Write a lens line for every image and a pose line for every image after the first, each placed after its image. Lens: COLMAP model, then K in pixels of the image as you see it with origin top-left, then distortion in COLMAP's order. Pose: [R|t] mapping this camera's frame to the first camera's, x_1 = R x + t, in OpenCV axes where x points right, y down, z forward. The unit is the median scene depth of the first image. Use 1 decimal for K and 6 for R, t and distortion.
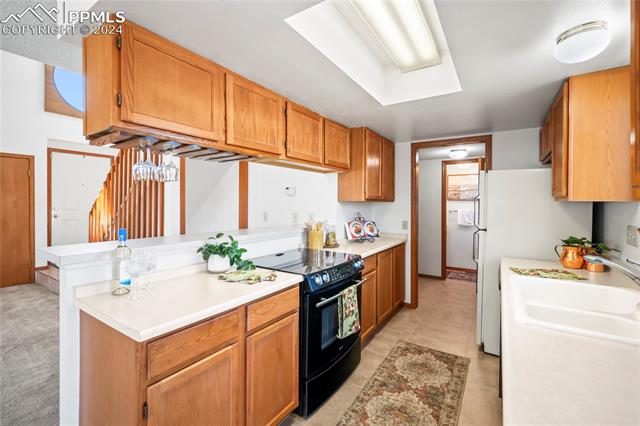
lens RADIAL K [[277.7, 0, 316.9], [0, 277.7, 202.8], [0, 0, 1]] dist [0.004906, -0.001705]
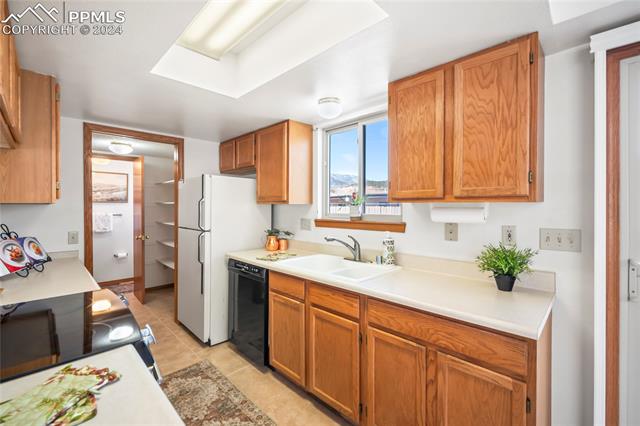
lens RADIAL K [[277.7, 0, 318.9], [0, 277.7, 206.7], [0, 0, 1]] dist [0.004906, -0.001705]
pose [[0.206843, -0.007371, 0.978346, -0.354596], [0.002253, 0.999973, 0.007058, -0.001408], [-0.978371, 0.000744, 0.206854, 0.385937]]
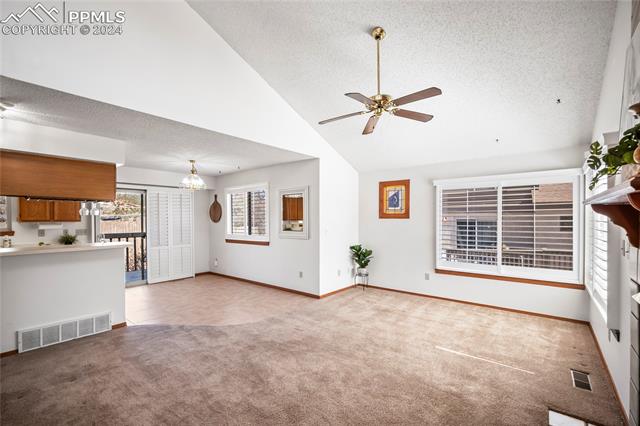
lens RADIAL K [[277.7, 0, 317.3], [0, 277.7, 223.7], [0, 0, 1]] dist [0.004906, -0.001705]
pose [[-0.992725, -0.000936, 0.120399, -1.745018], [0.000921, 0.999882, 0.015365, -0.023060], [-0.120400, 0.015364, -0.992607, 1.934352]]
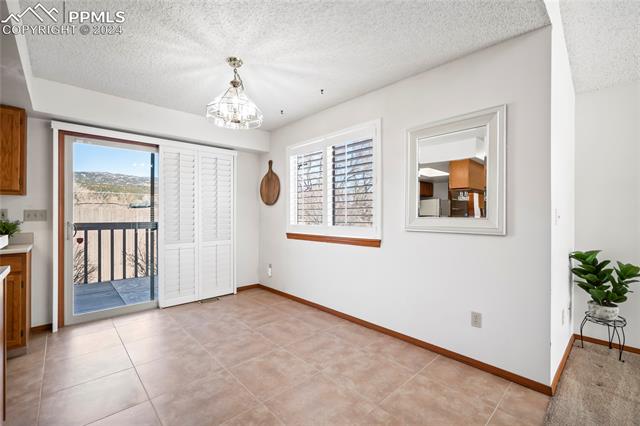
lens RADIAL K [[277.7, 0, 319.9], [0, 277.7, 214.6], [0, 0, 1]] dist [0.004906, -0.001705]
pose [[-0.969882, -0.006881, 0.243480, -1.090309], [-0.006570, 0.999976, 0.002086, 0.061145], [-0.243488, 0.000423, -0.969904, 0.838171]]
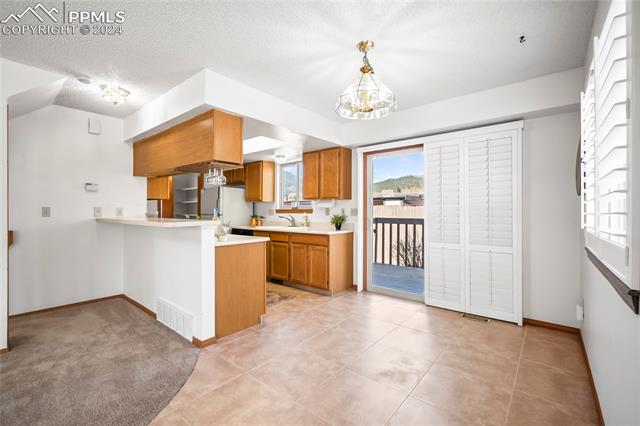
lens RADIAL K [[277.7, 0, 317.7], [0, 277.7, 215.1], [0, 0, 1]] dist [0.004906, -0.001705]
pose [[0.119821, -0.016848, 0.992653, -1.456722], [-0.002841, 0.999846, 0.017313, 0.063385], [-0.992791, -0.004895, 0.119755, 0.025417]]
